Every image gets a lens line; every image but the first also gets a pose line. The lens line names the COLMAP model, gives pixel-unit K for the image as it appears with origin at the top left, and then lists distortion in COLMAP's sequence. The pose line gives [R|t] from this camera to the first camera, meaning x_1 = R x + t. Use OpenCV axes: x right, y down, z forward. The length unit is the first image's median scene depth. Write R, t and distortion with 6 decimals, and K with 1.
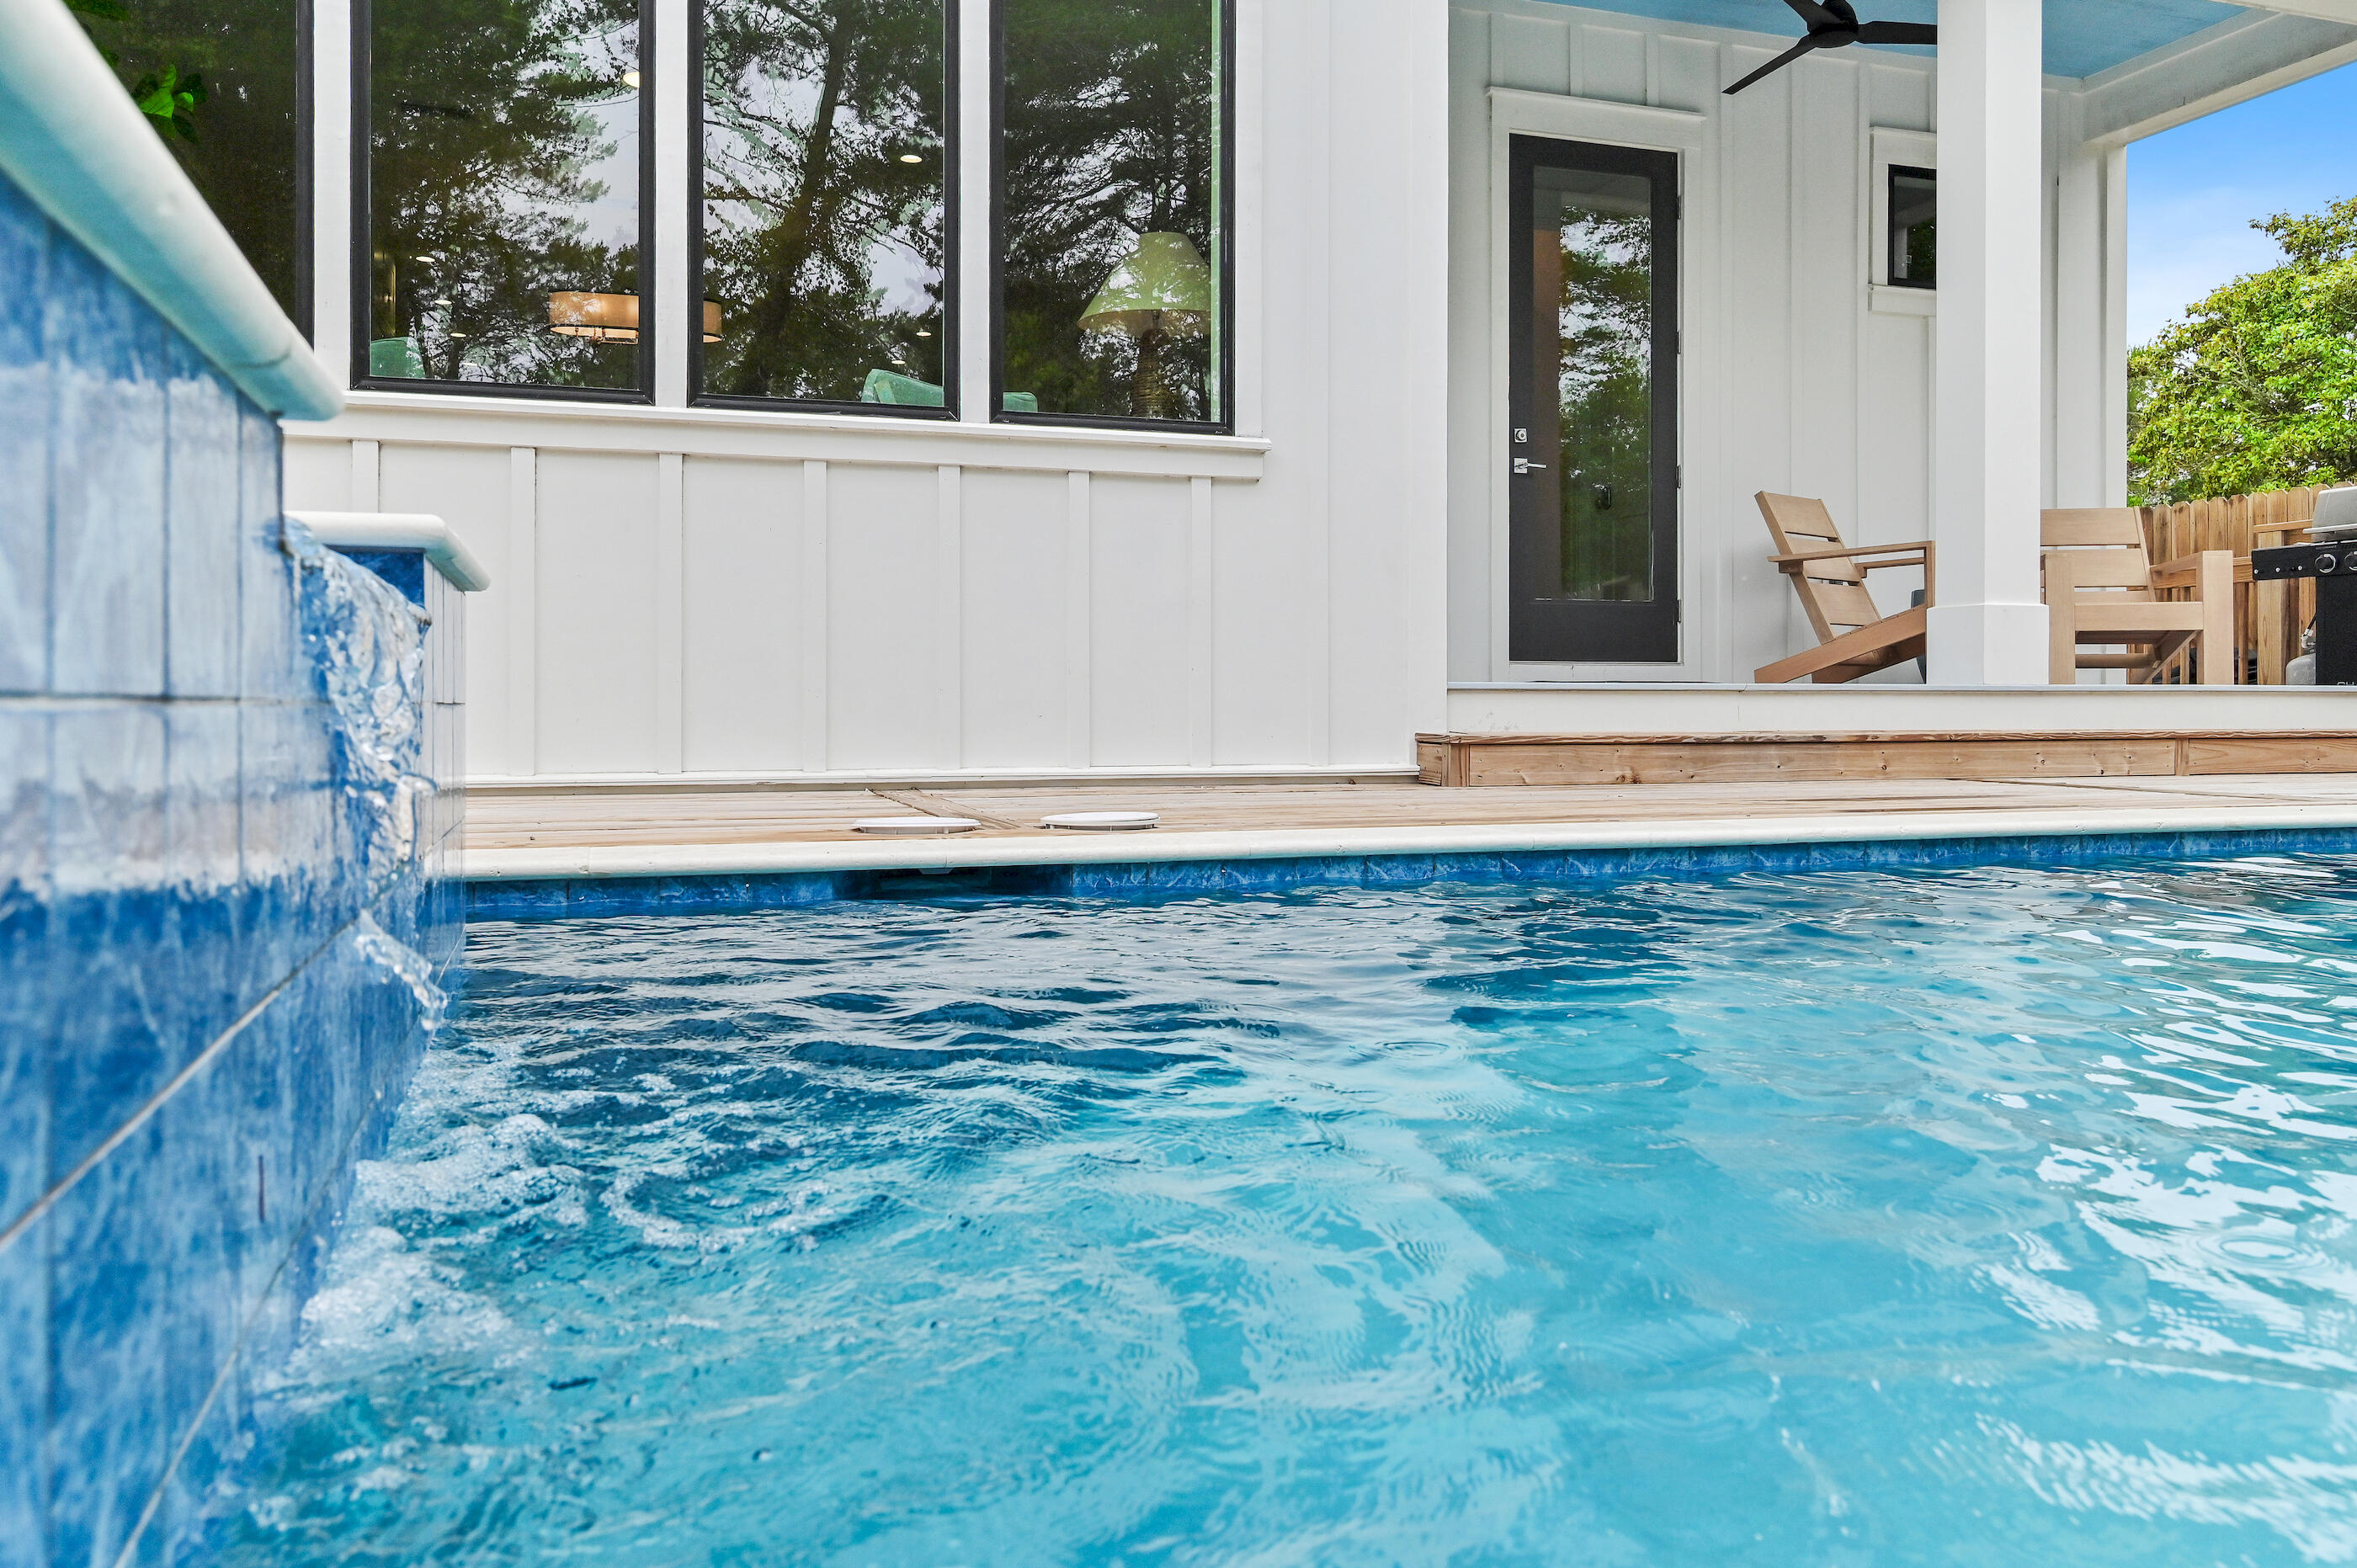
lens RADIAL K [[1722.7, 0, 1178.5], [0, 1722.7, 700.0], [0, 0, 1]] dist [0.005090, 0.001406]
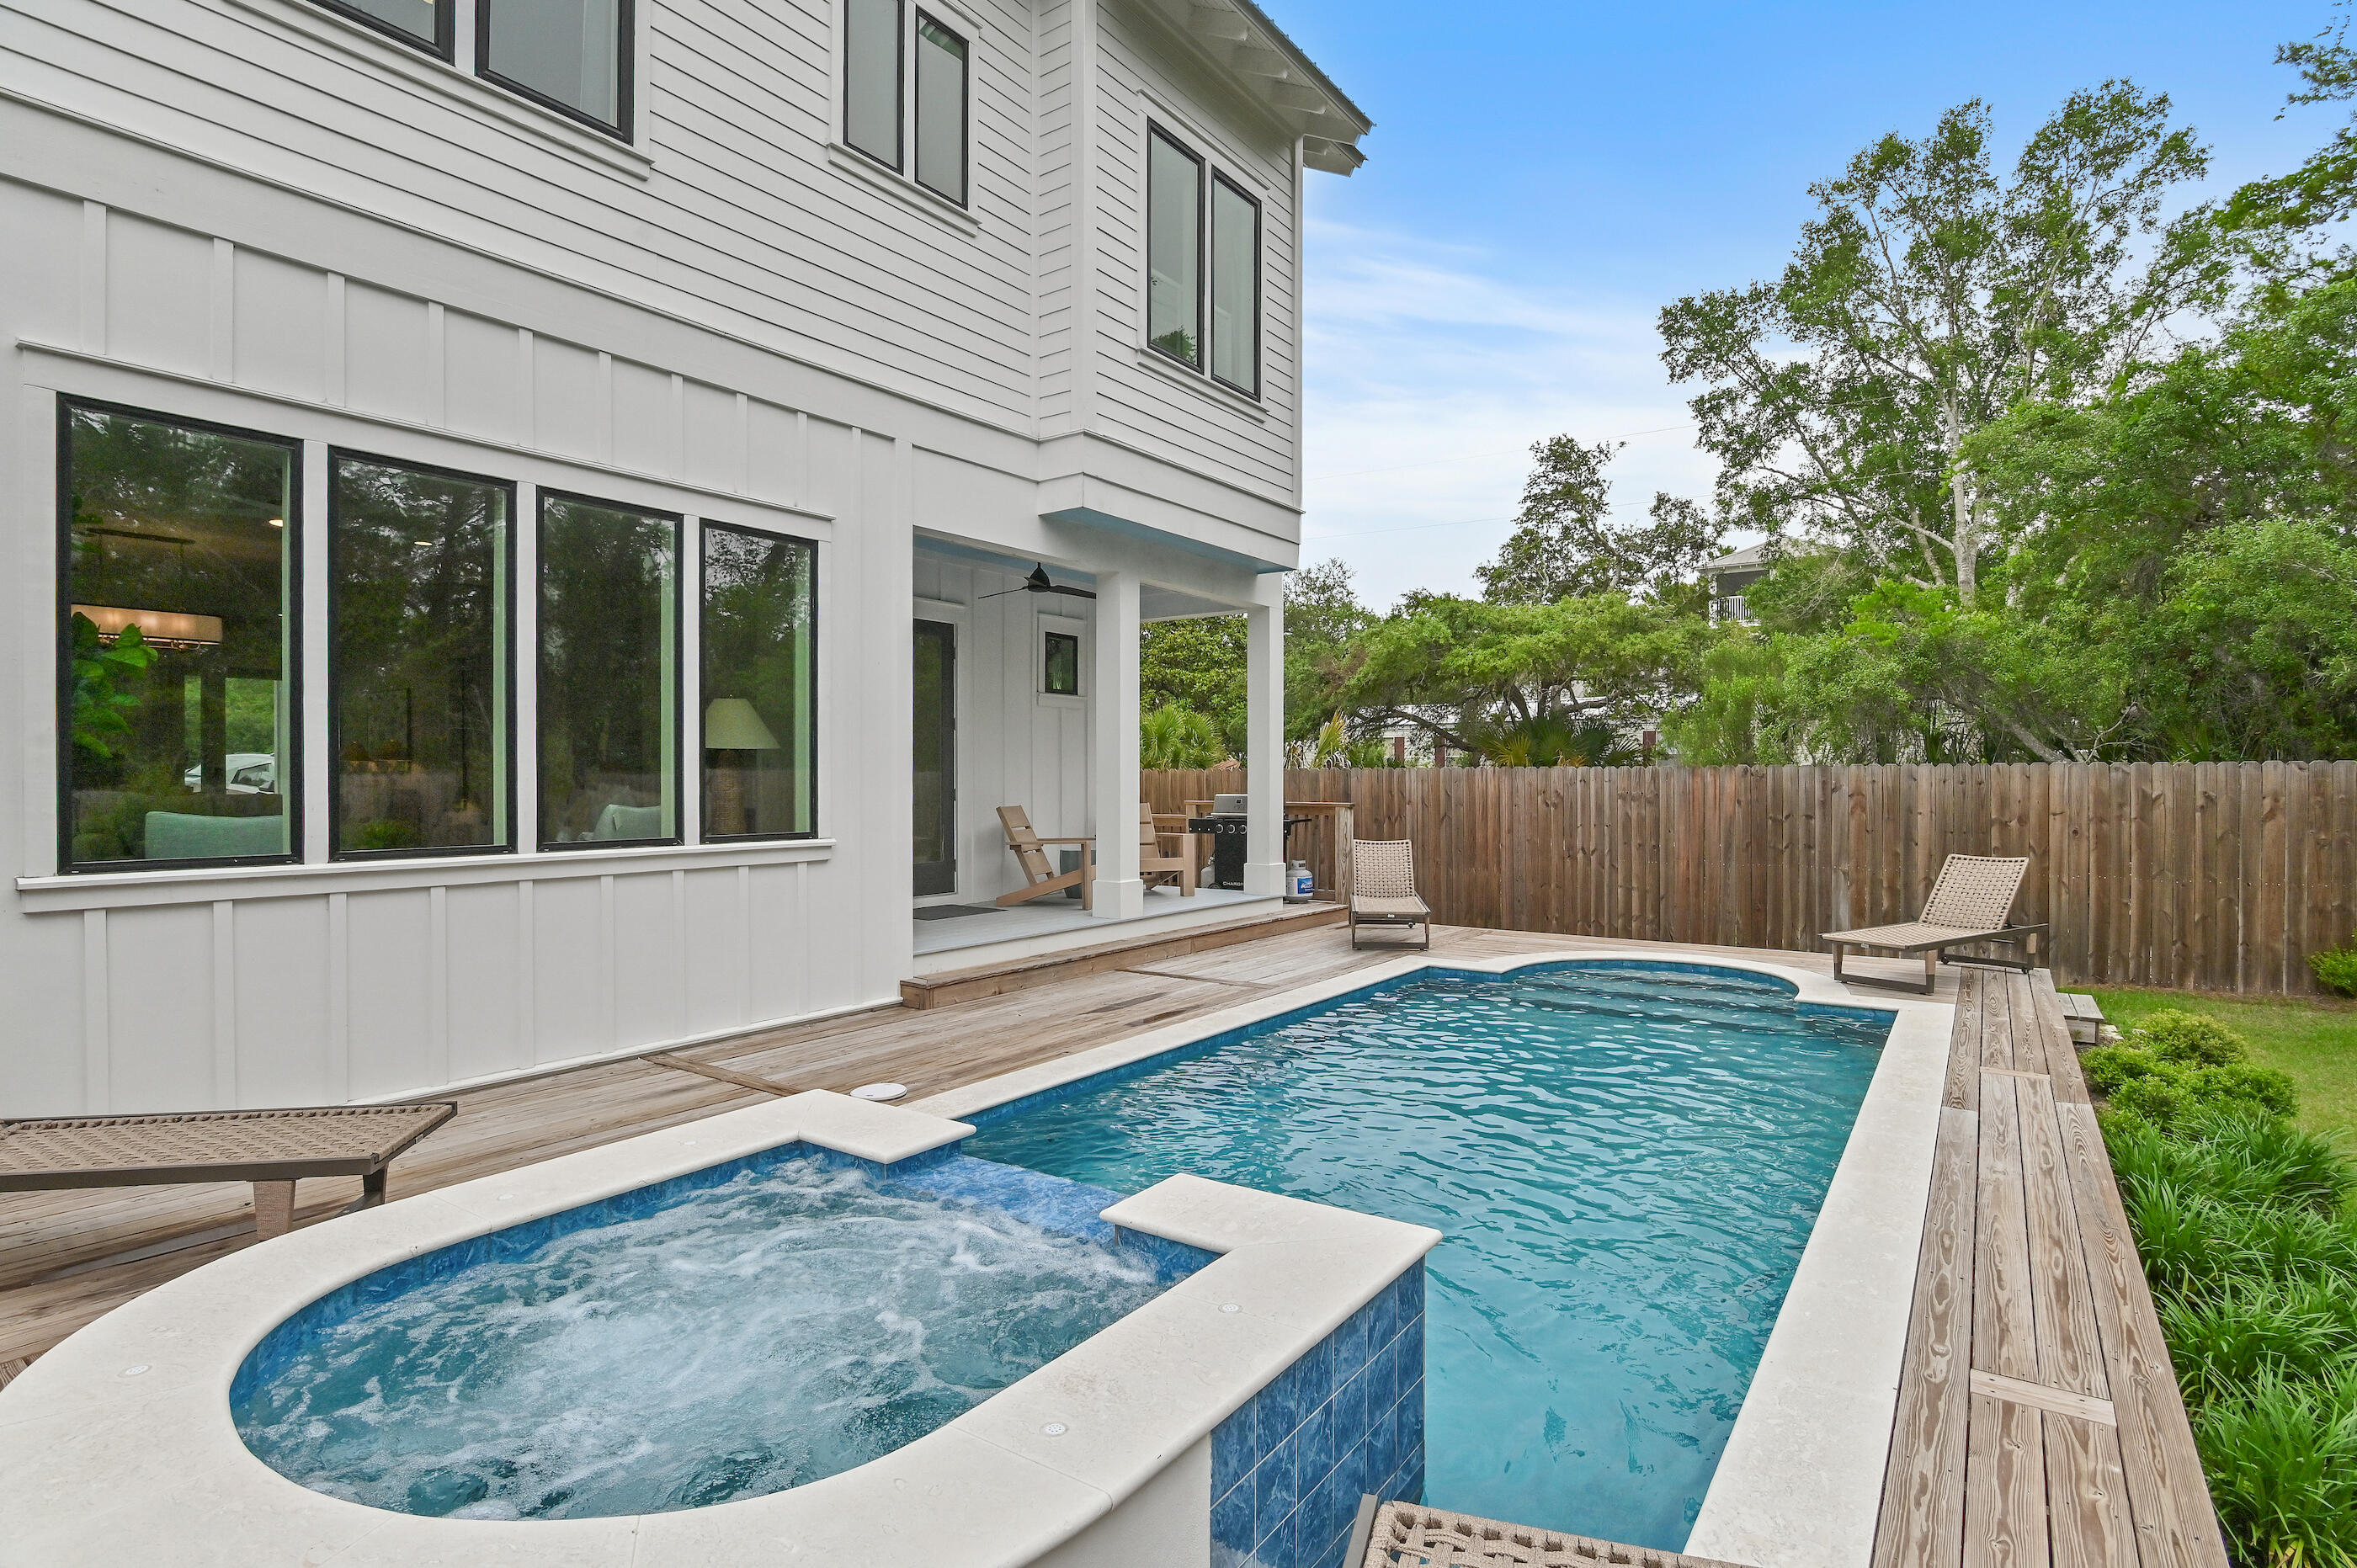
lens RADIAL K [[1177.0, 0, 1178.5], [0, 1177.0, 784.0], [0, 0, 1]] dist [-0.016734, 0.000317]
pose [[0.806830, -0.006445, 0.590749, -0.398227], [0.004037, 0.999977, 0.005395, -0.210105], [-0.590770, -0.001968, 0.806837, -0.280114]]
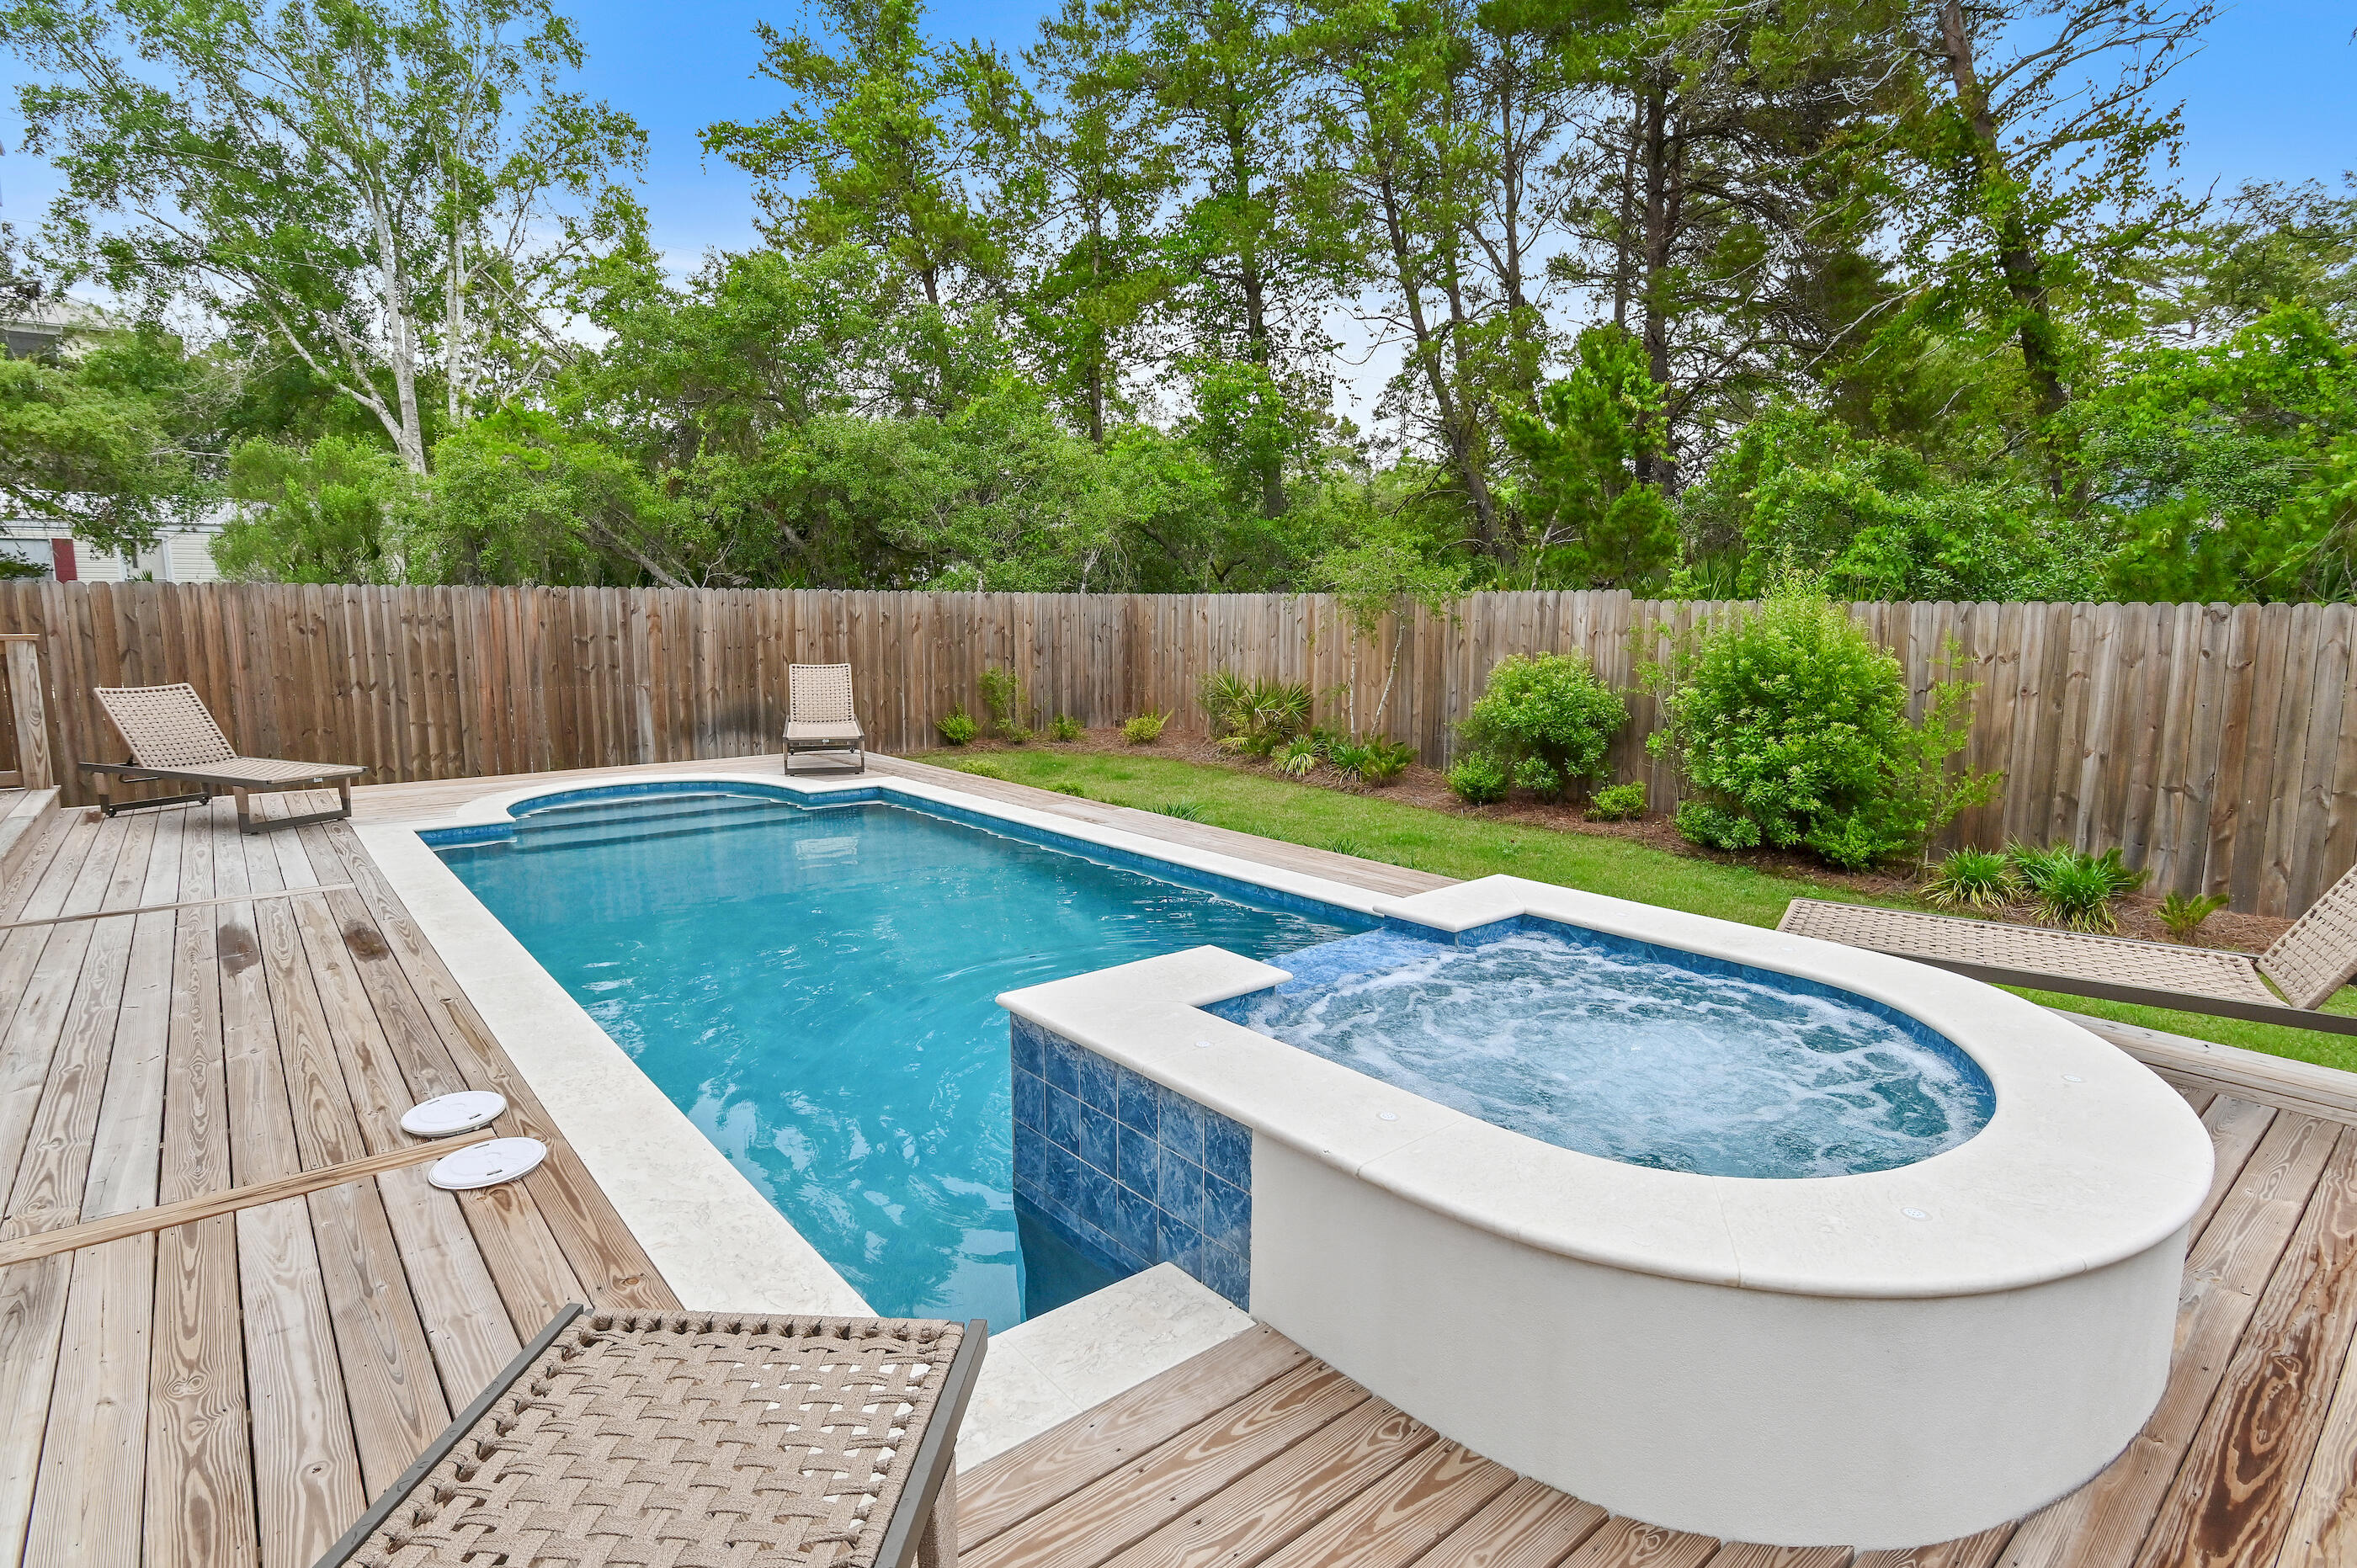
lens RADIAL K [[1177.0, 0, 1178.5], [0, 1177.0, 784.0], [0, 0, 1]] dist [-0.016734, 0.000317]
pose [[-0.346049, -0.143453, 0.927185, -0.655211], [-0.006462, 0.988583, 0.150540, -0.201609], [-0.938194, 0.046102, -0.343025, 0.482337]]
